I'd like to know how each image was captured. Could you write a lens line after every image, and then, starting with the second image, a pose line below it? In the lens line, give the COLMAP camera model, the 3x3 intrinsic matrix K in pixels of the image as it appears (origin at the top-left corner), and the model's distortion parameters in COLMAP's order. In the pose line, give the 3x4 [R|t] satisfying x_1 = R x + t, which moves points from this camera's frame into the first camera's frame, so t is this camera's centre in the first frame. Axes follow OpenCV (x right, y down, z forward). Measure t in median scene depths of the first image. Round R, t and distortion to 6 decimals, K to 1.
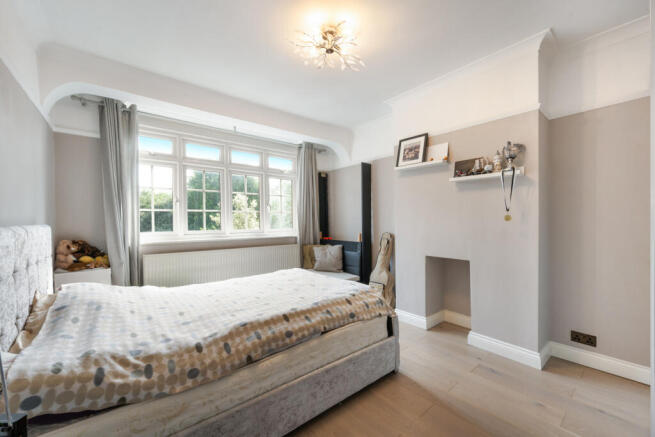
lens RADIAL K [[261.2, 0, 328.9], [0, 261.2, 223.4], [0, 0, 1]] dist [-0.003714, -0.000070]
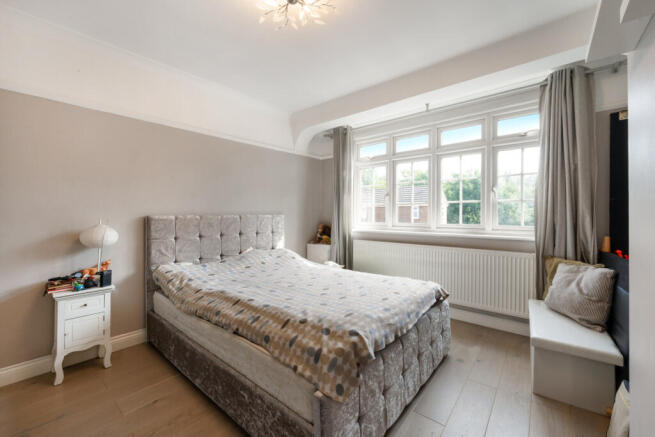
lens RADIAL K [[261.2, 0, 328.1], [0, 261.2, 213.4], [0, 0, 1]] dist [-0.003714, -0.000070]
pose [[0.188617, 0.005538, -0.982035, 0.522163], [-0.011713, 0.999926, 0.003389, -0.010024], [0.981981, 0.010863, 0.188668, 0.621462]]
